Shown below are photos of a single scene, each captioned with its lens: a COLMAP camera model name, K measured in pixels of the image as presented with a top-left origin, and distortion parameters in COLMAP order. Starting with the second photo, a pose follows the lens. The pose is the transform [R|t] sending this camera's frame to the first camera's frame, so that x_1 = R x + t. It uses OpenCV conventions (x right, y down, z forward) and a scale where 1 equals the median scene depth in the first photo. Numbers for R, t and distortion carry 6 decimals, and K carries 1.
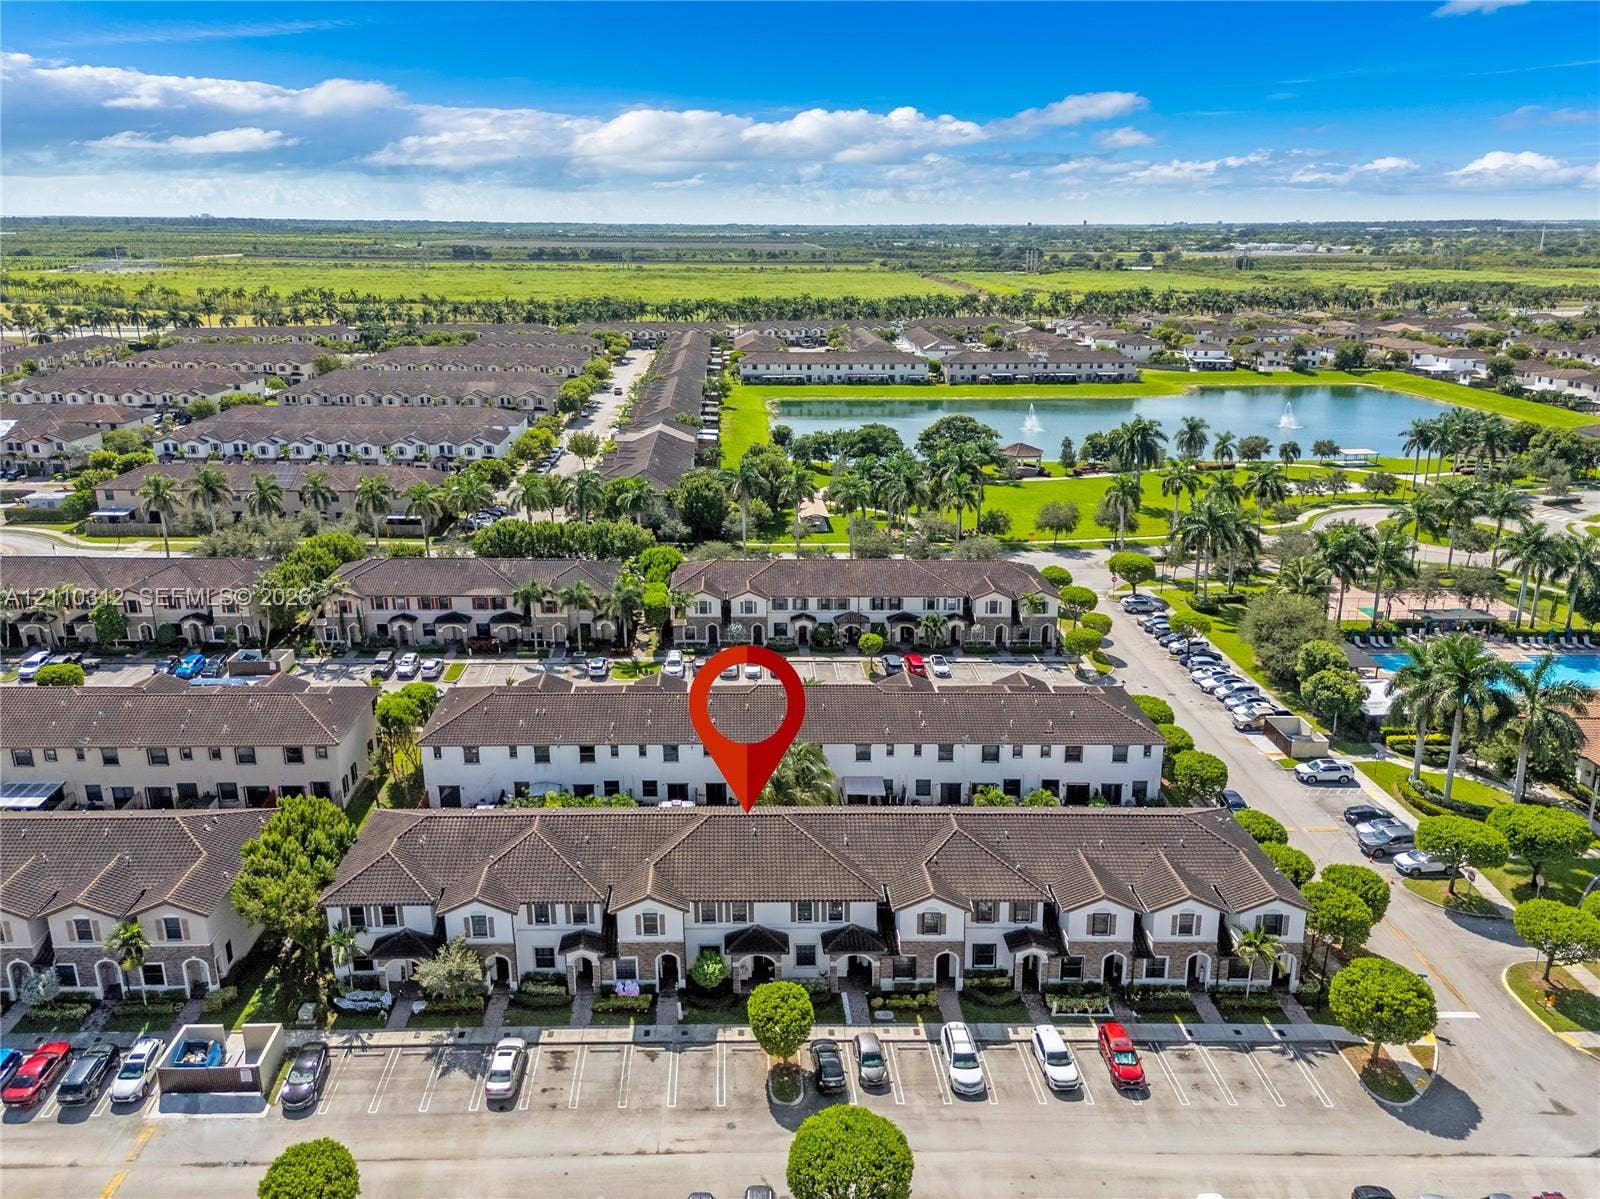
lens RADIAL K [[1136.8, 0, 773.6], [0, 1136.8, 598.2], [0, 0, 1]] dist [0.028490, -0.002952]
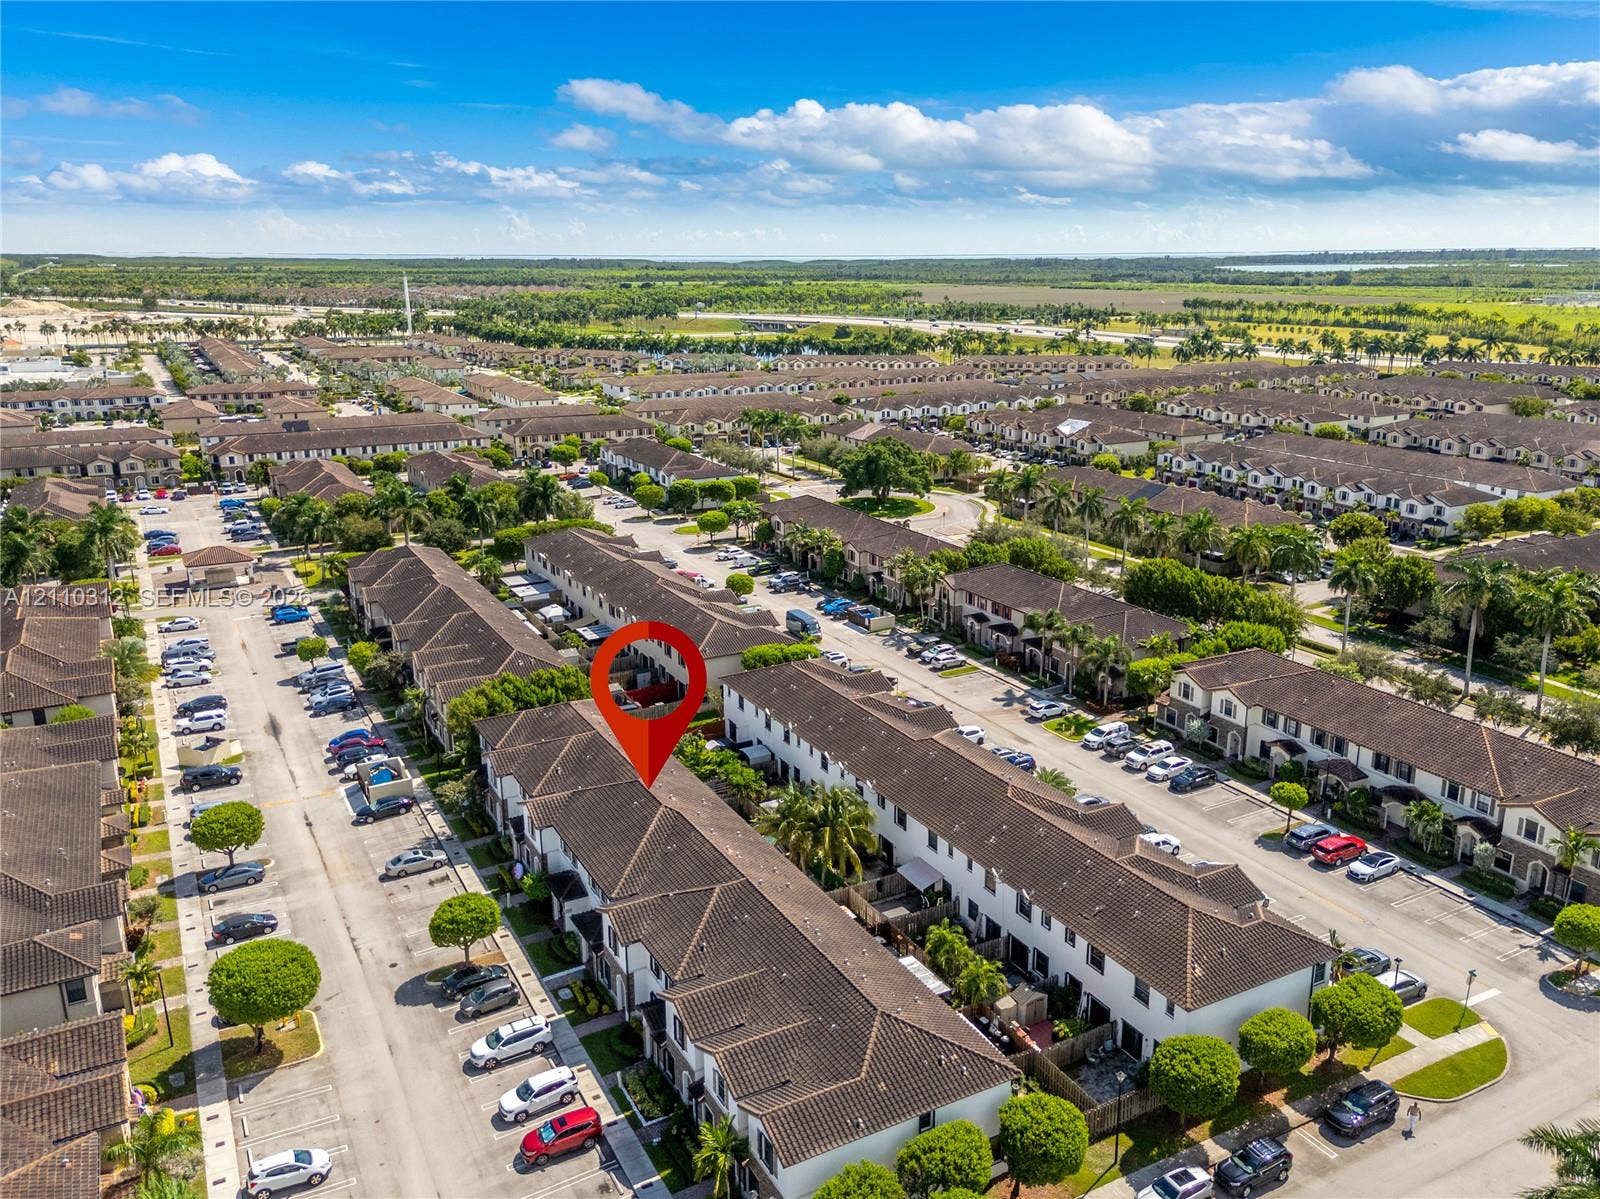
lens RADIAL K [[1142.5, 0, 801.7], [0, 1142.5, 655.6], [0, 0, 1]] dist [0.024683, -0.002606]
pose [[0.477290, 0.281499, -0.832438, 0.541310], [-0.265688, 0.949194, 0.168646, -0.091515], [0.837618, 0.140676, 0.527831, 0.313585]]
